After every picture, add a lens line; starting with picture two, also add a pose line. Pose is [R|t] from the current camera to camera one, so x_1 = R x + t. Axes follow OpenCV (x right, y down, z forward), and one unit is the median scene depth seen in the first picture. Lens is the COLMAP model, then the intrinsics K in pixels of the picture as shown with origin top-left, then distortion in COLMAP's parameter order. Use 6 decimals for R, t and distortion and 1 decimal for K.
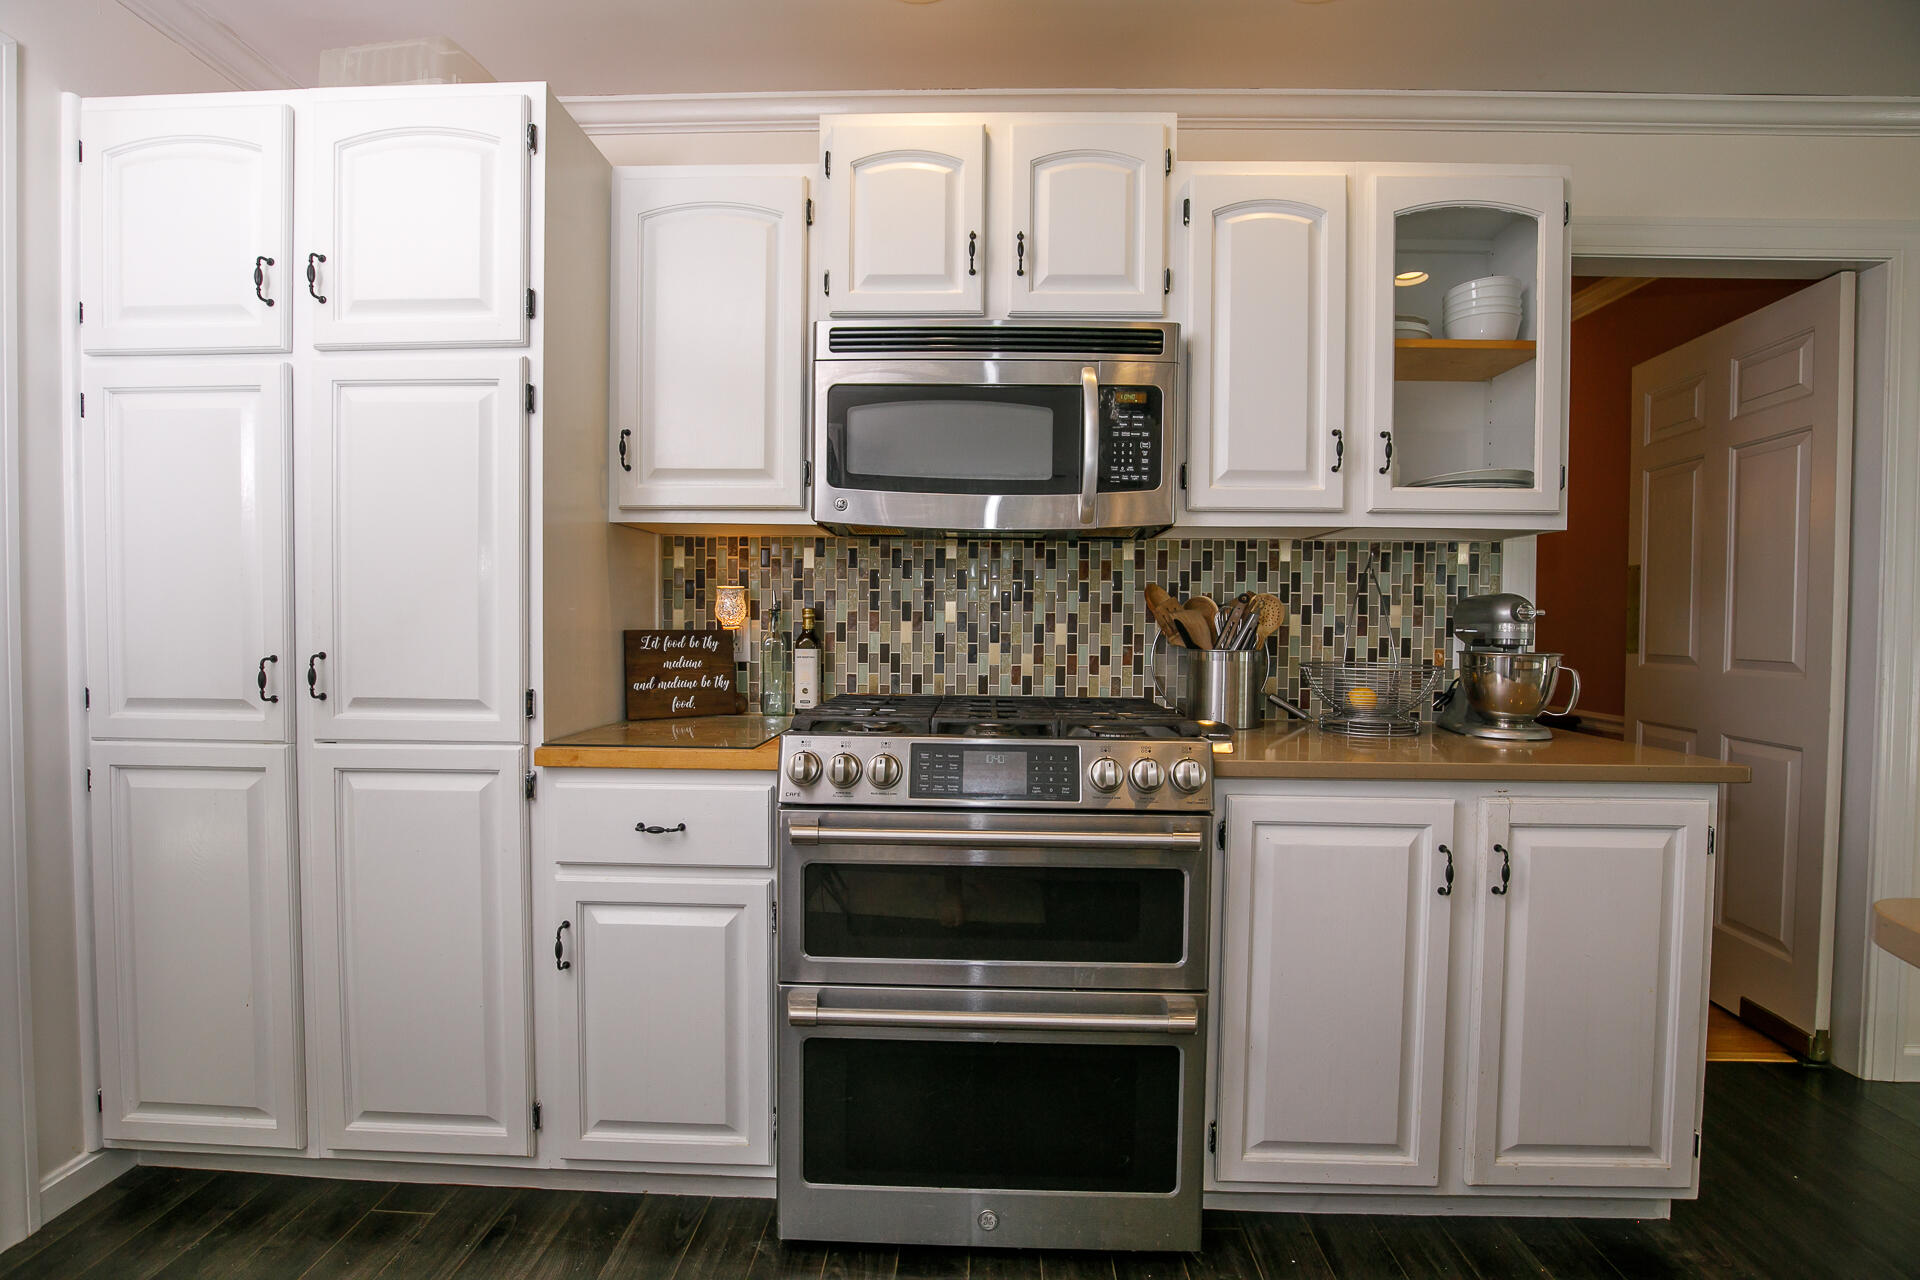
lens RADIAL K [[880.4, 0, 962.6], [0, 880.4, 643.0], [0, 0, 1]] dist [-0.028049, 0.003788]
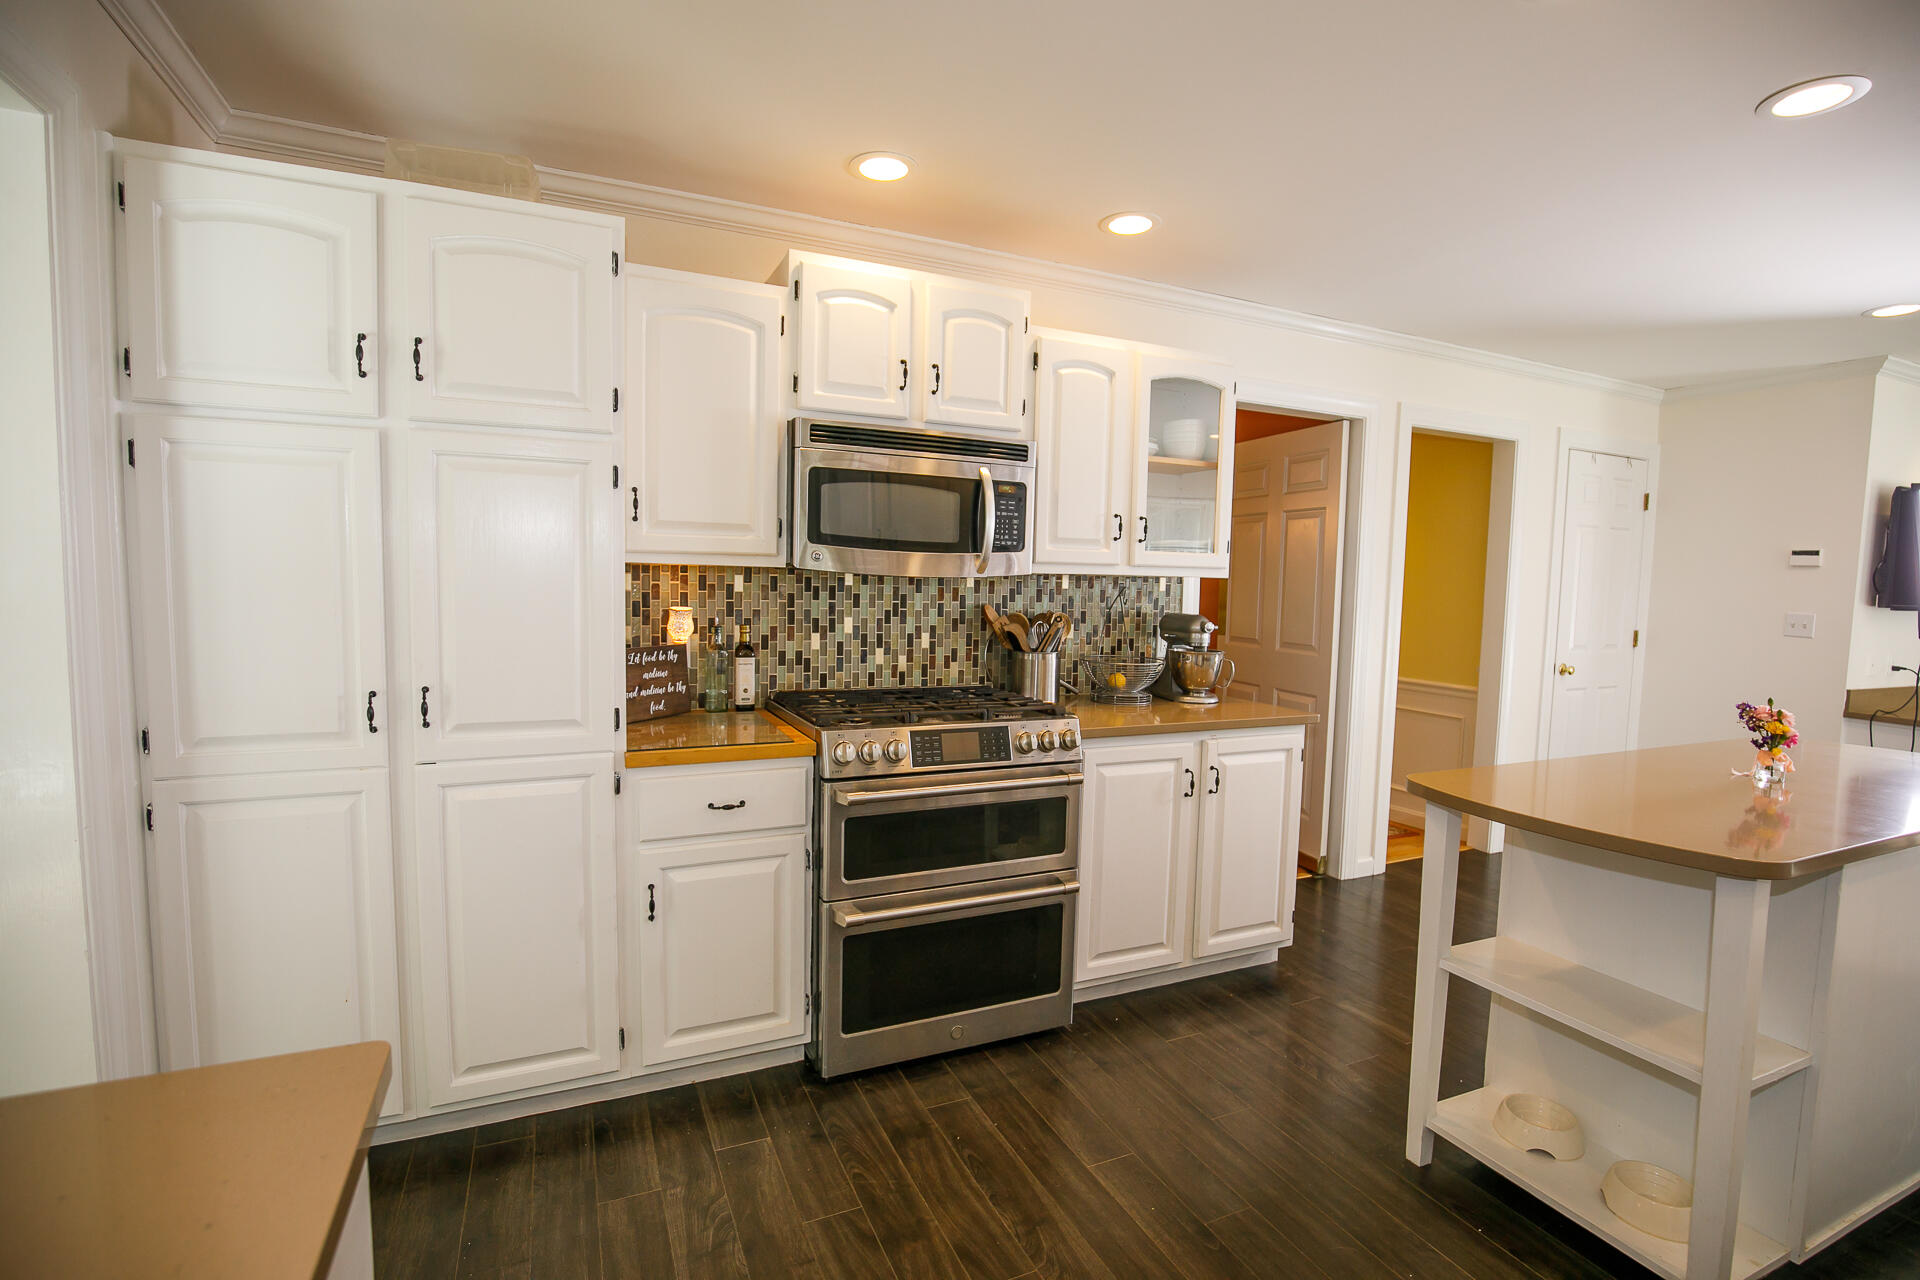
lens RADIAL K [[880.4, 0, 953.7], [0, 880.4, 640.9], [0, 0, 1]] dist [-0.028049, 0.003788]
pose [[0.898558, -0.021879, 0.438309, -0.475733], [-0.001848, 0.998559, 0.053633, -0.087774], [-0.438851, -0.049003, 0.897223, -0.269092]]
